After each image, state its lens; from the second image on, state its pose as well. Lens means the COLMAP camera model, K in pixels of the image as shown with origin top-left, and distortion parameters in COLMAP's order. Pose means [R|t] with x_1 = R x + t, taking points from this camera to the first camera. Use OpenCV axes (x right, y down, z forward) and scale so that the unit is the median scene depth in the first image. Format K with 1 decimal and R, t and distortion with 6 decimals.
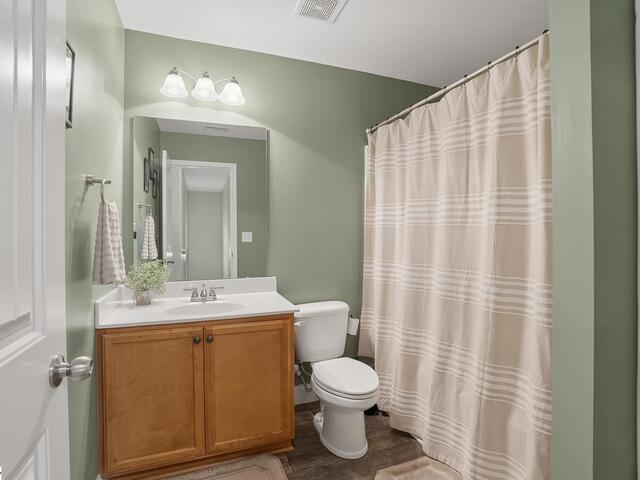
lens RADIAL K [[330.8, 0, 322.3], [0, 330.8, 236.7], [0, 0, 1]] dist [-0.038865, 0.000400]
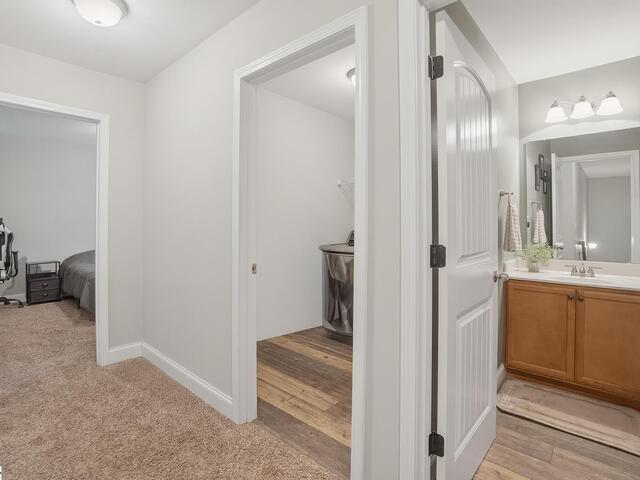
lens RADIAL K [[330.8, 0, 323.6], [0, 330.8, 227.3], [0, 0, 1]] dist [-0.038865, 0.000400]
pose [[0.468213, 0.001496, -0.883614, 0.284170], [-0.003617, 0.999993, -0.000223, 0.010956], [0.883608, 0.003300, 0.468215, -0.487917]]
